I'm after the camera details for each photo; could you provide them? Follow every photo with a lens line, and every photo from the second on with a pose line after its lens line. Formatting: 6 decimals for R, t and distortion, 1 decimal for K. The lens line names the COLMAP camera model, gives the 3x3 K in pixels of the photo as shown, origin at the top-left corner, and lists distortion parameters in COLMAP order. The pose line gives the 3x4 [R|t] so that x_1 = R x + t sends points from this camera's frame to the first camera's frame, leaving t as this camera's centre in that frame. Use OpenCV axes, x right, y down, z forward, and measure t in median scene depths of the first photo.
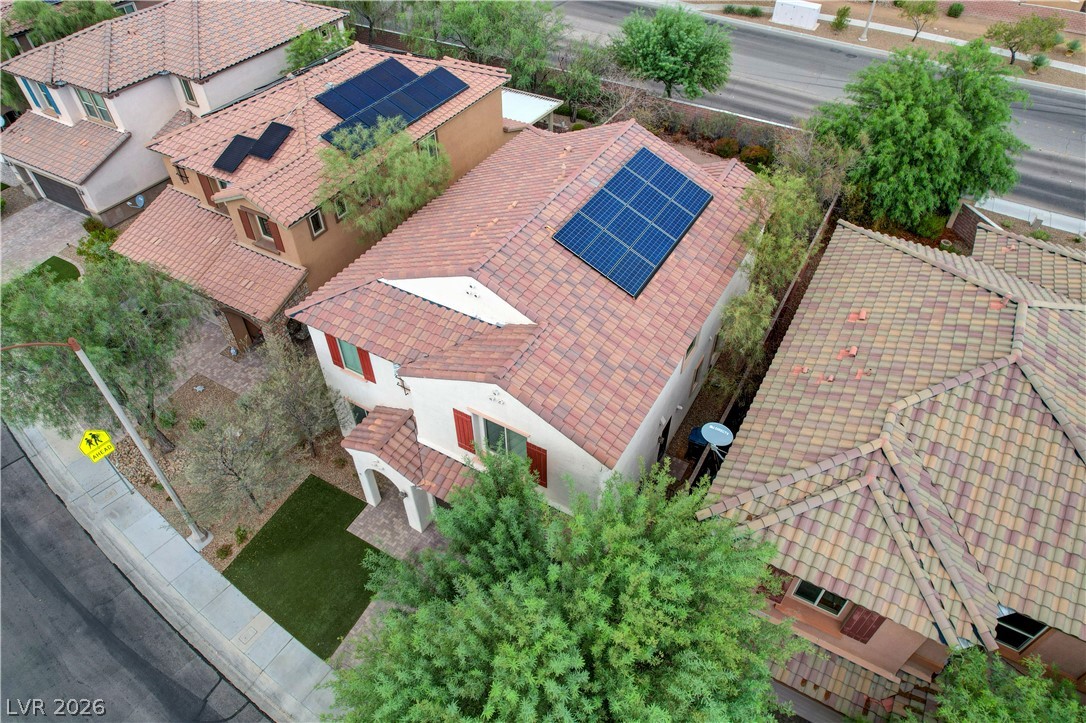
lens RADIAL K [[692.3, 0, 544.8], [0, 692.3, 367.4], [0, 0, 1]] dist [-0.075366, 0.068001]
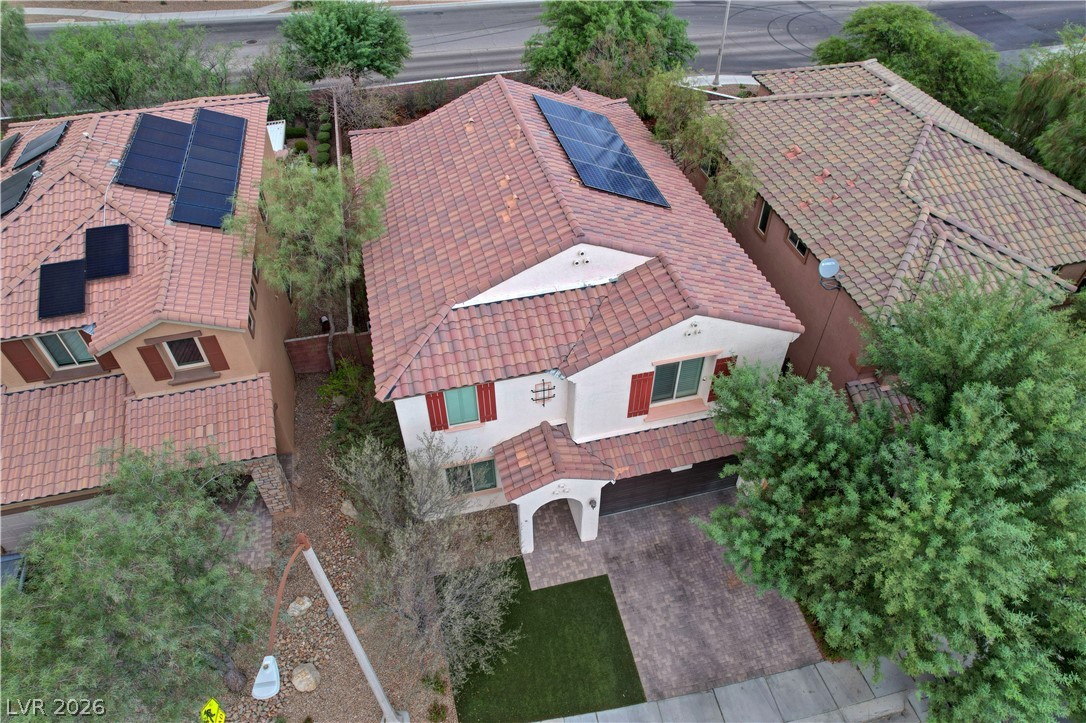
lens RADIAL K [[692.3, 0, 544.8], [0, 692.3, 367.4], [0, 0, 1]] dist [-0.075366, 0.068001]
pose [[0.719644, -0.489155, 0.492787, -0.539102], [0.492178, 0.859980, 0.134887, -0.108136], [-0.489768, 0.145469, 0.859632, 0.197569]]
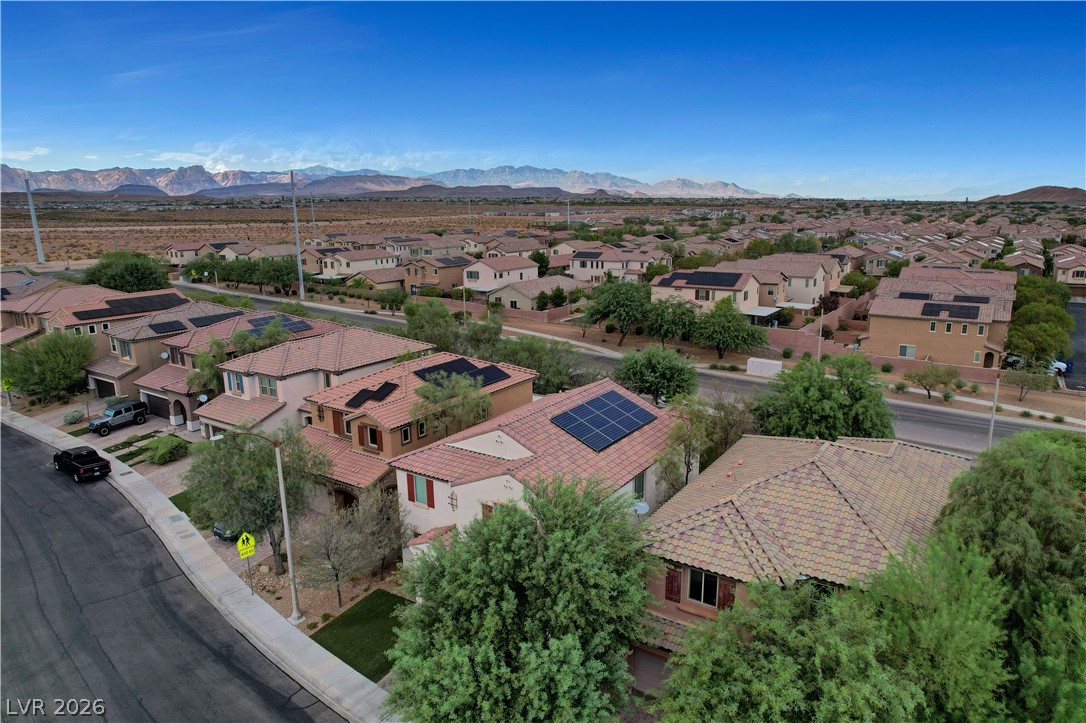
lens RADIAL K [[692.3, 0, 544.8], [0, 692.3, 367.4], [0, 0, 1]] dist [-0.075366, 0.068001]
pose [[0.997367, 0.007704, -0.072103, 0.102448], [-0.044111, 0.853662, -0.518956, 0.495140], [0.057554, 0.520771, 0.851754, -0.432020]]
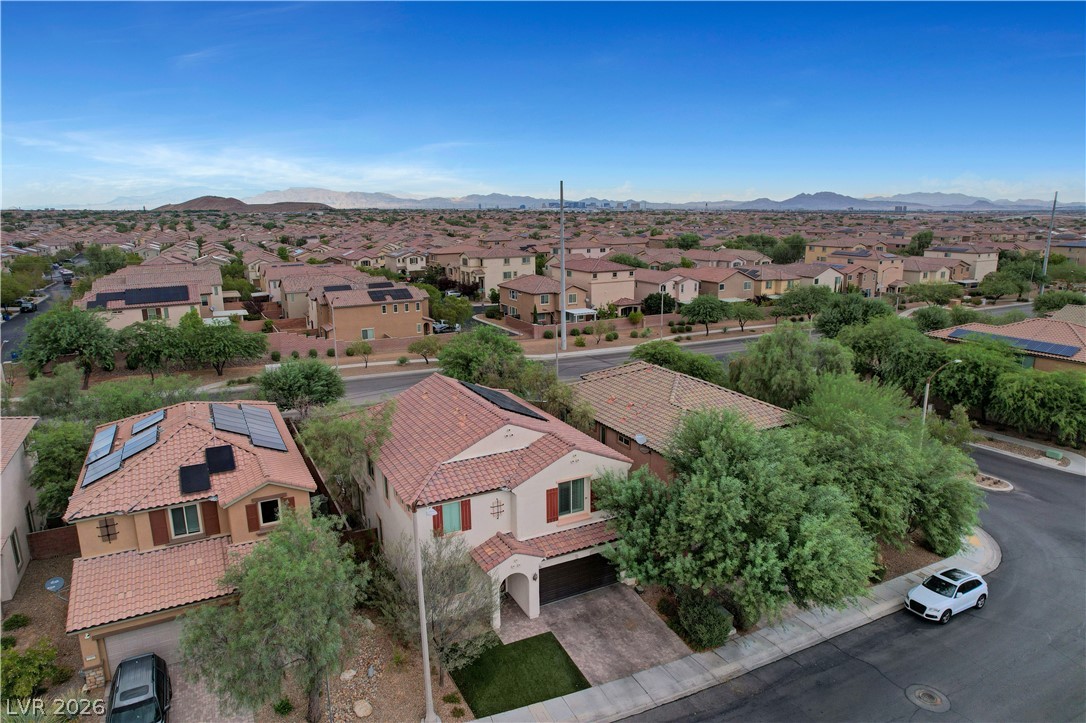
lens RADIAL K [[692.3, 0, 544.8], [0, 692.3, 367.4], [0, 0, 1]] dist [-0.075366, 0.068001]
pose [[0.538306, -0.198847, 0.818955, -1.150439], [0.600305, 0.772515, -0.207014, 0.137532], [-0.591491, 0.603059, 0.535218, -0.056649]]
